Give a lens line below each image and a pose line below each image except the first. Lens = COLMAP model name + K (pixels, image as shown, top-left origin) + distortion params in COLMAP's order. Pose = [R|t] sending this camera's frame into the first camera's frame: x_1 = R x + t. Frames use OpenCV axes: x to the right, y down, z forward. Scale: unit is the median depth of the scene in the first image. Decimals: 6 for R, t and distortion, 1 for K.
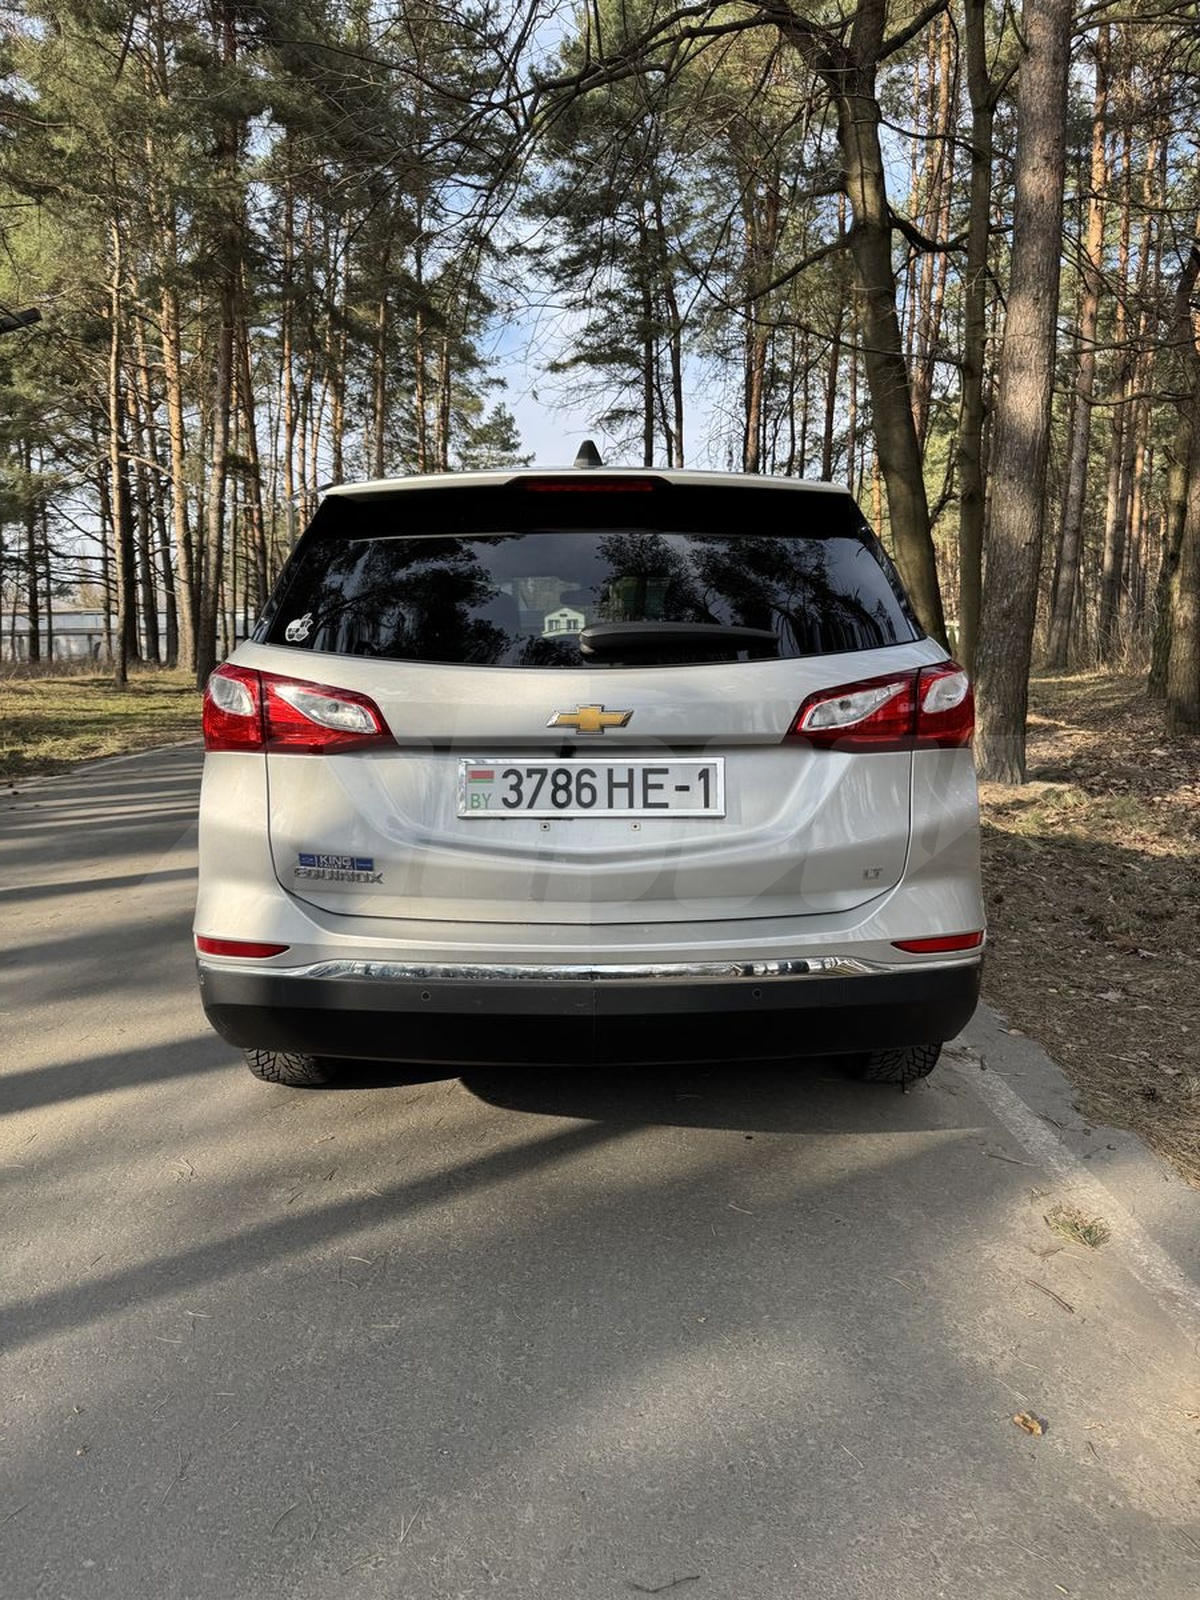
lens RADIAL K [[1140.7, 0, 633.7], [0, 1140.7, 795.9], [0, 0, 1]] dist [0.000337, 0.000451]
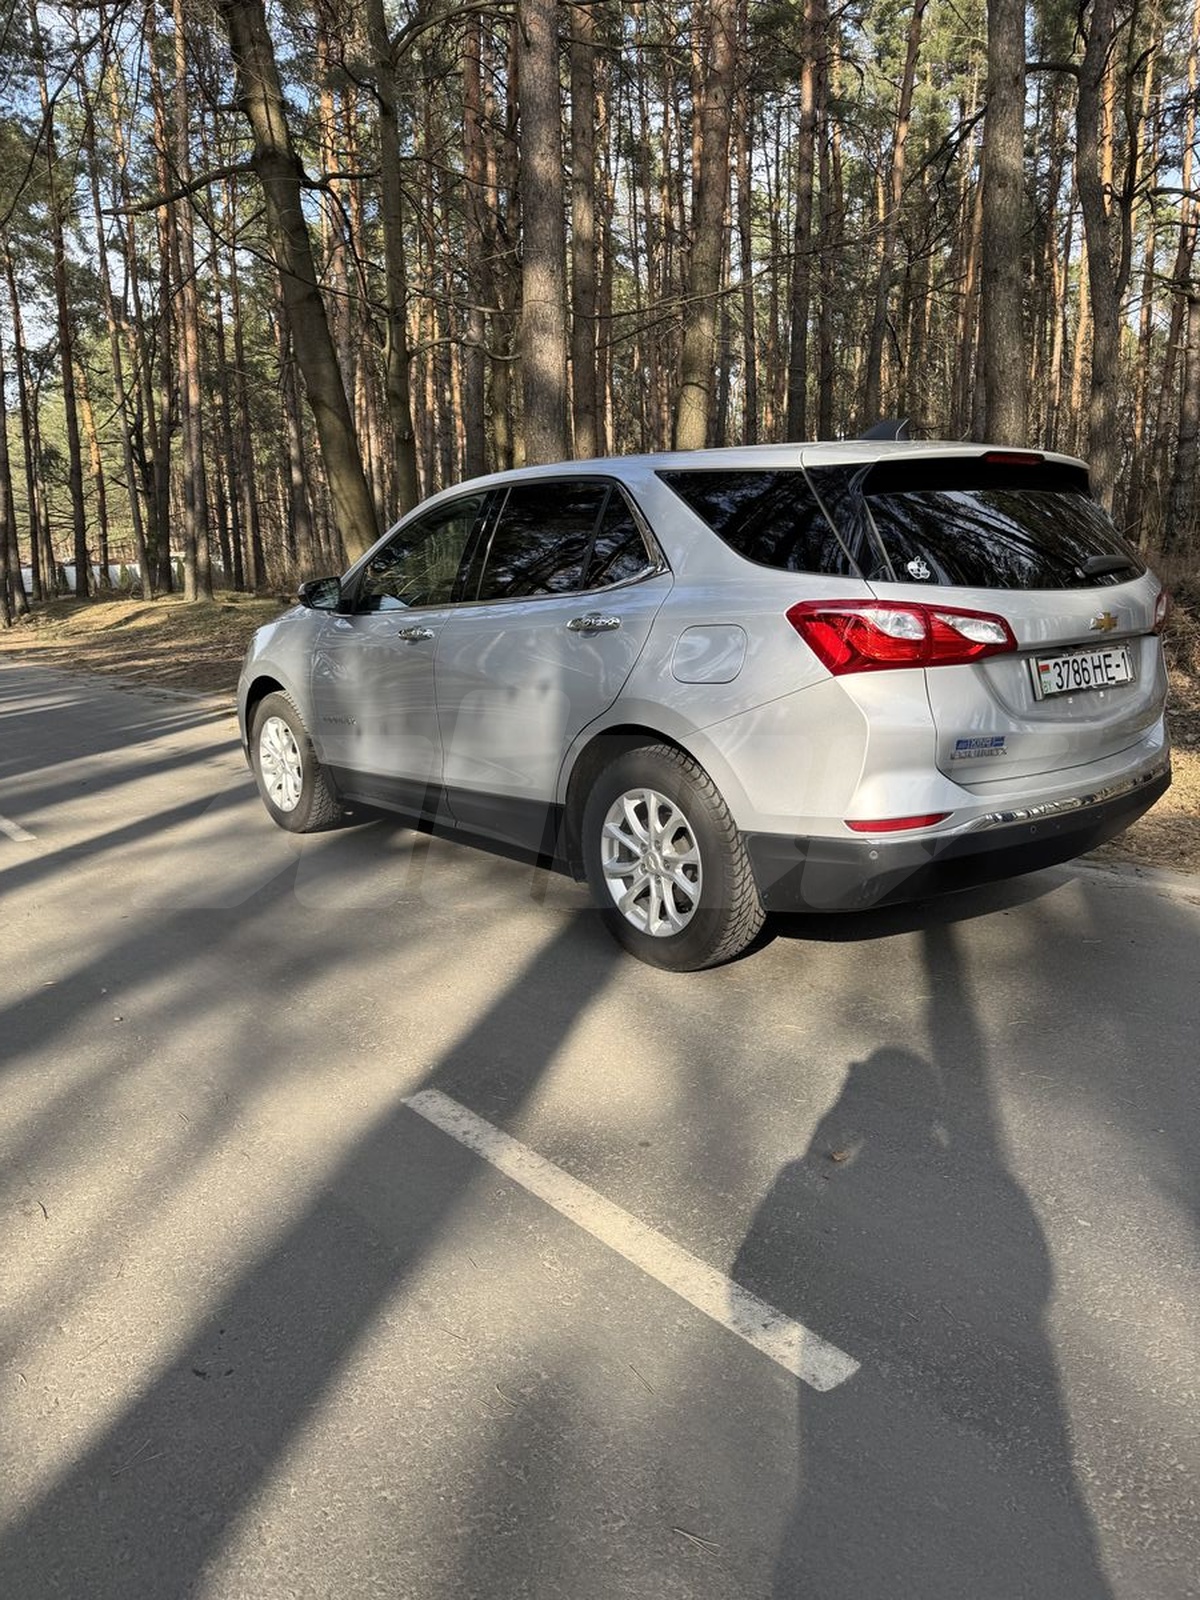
lens RADIAL K [[1124.7, 0, 600.0], [0, 1124.7, 800.0], [0, 0, 1]] dist [0.004057, -0.000480]
pose [[0.768065, -0.155093, 0.621306, -1.411601], [0.113467, 0.987837, 0.106319, -0.066083], [-0.630239, -0.011162, 0.776321, 0.247711]]
